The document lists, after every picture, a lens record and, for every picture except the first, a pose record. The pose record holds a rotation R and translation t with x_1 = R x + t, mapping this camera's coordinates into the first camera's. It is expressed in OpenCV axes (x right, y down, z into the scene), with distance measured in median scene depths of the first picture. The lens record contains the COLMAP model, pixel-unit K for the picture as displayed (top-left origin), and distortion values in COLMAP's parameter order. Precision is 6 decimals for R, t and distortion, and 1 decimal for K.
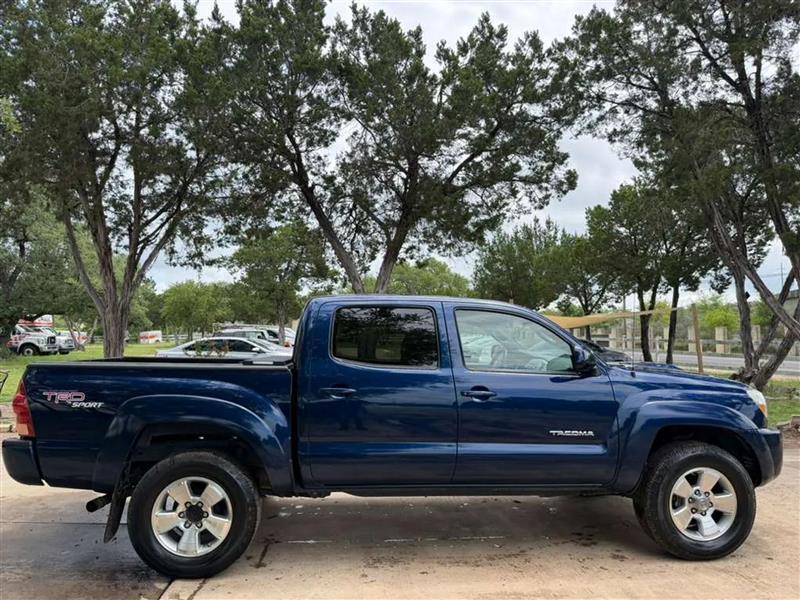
lens RADIAL K [[571.5, 0, 398.6], [0, 571.5, 302.0], [0, 0, 1]] dist [0.010491, -0.019047]
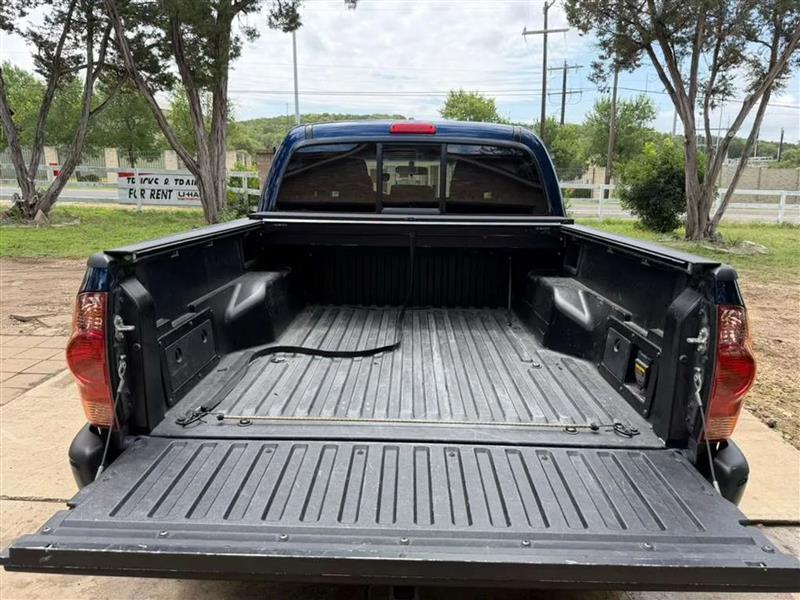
lens RADIAL K [[571.5, 0, 398.4], [0, 571.5, 295.9], [0, 0, 1]] dist [0.010491, -0.019047]
pose [[0.112088, -0.210921, 0.971055, -0.297030], [-0.090048, 0.971037, 0.221311, 0.016499], [-0.989610, -0.112248, 0.089849, 0.333510]]
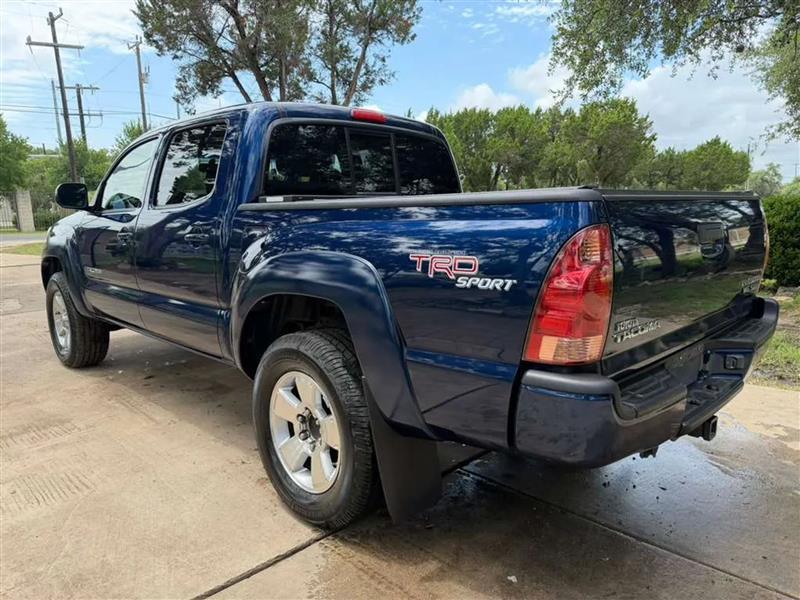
lens RADIAL K [[571.5, 0, 401.5], [0, 571.5, 297.1], [0, 0, 1]] dist [0.010491, -0.019047]
pose [[-0.638553, -0.122050, 0.759838, -0.258929], [-0.049665, 0.991821, 0.117575, 0.048138], [-0.767974, 0.037340, -0.639392, 0.503411]]
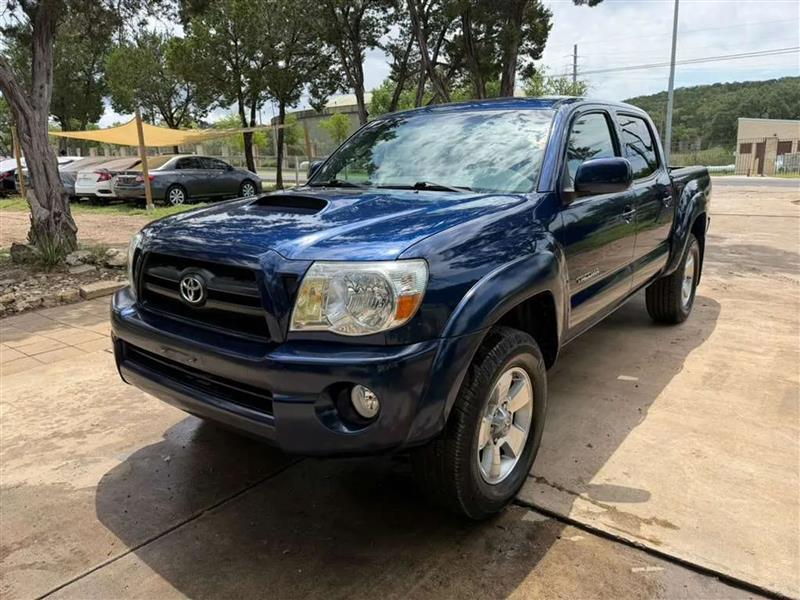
lens RADIAL K [[571.5, 0, 394.7], [0, 571.5, 291.6], [0, 0, 1]] dist [0.010491, -0.019047]
pose [[0.673683, -0.187636, 0.714803, -0.258429], [-0.026381, 0.960508, 0.276998, 0.012762], [-0.738549, -0.205466, 0.642128, 0.195756]]
